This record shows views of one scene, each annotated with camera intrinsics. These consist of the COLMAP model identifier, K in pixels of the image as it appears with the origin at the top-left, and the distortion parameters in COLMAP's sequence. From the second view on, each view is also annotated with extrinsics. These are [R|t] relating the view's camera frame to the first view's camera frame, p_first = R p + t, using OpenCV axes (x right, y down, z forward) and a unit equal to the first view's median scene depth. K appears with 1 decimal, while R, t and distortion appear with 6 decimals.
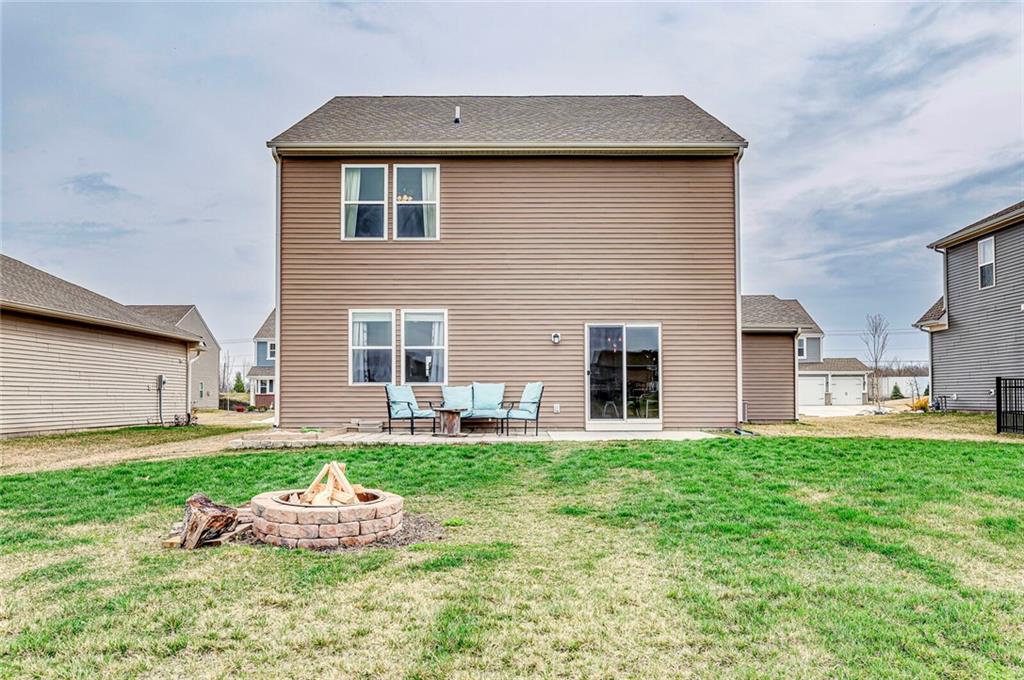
lens RADIAL K [[873.6, 0, 510.1], [0, 873.6, 356.4], [0, 0, 1]] dist [-0.000275, 0.000079]
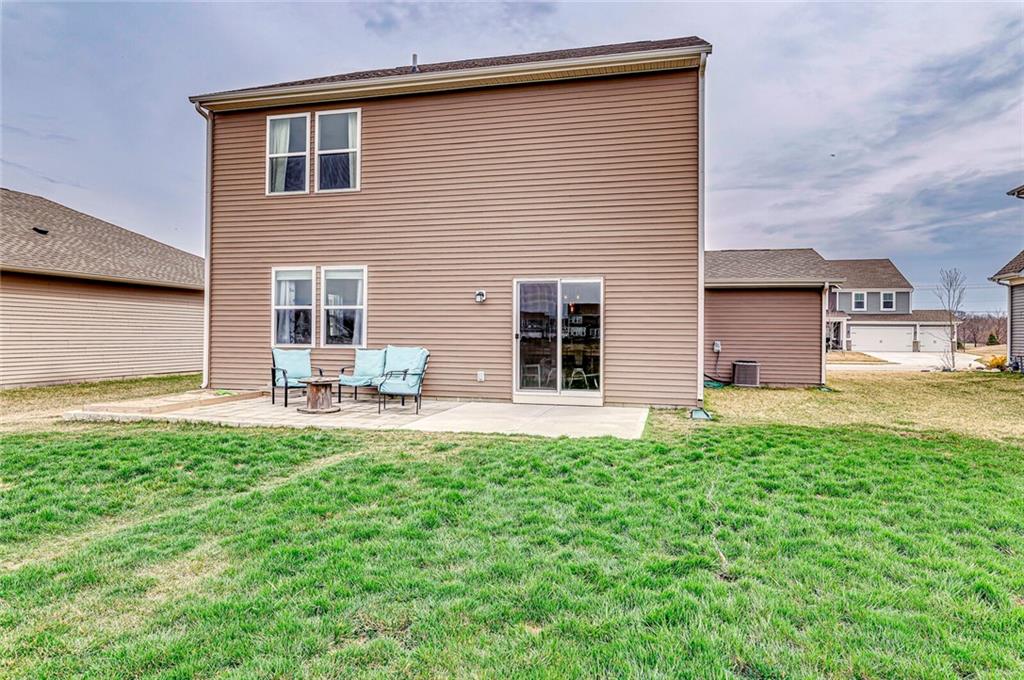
lens RADIAL K [[606.7, 0, 510.1], [0, 606.7, 325.1], [0, 0, 1]] dist [-0.003115, -0.002362]
pose [[0.967907, 0.006780, -0.251218, 0.234636], [0.000718, 0.999557, 0.029744, -0.010159], [0.251308, -0.028970, 0.967474, 0.416285]]
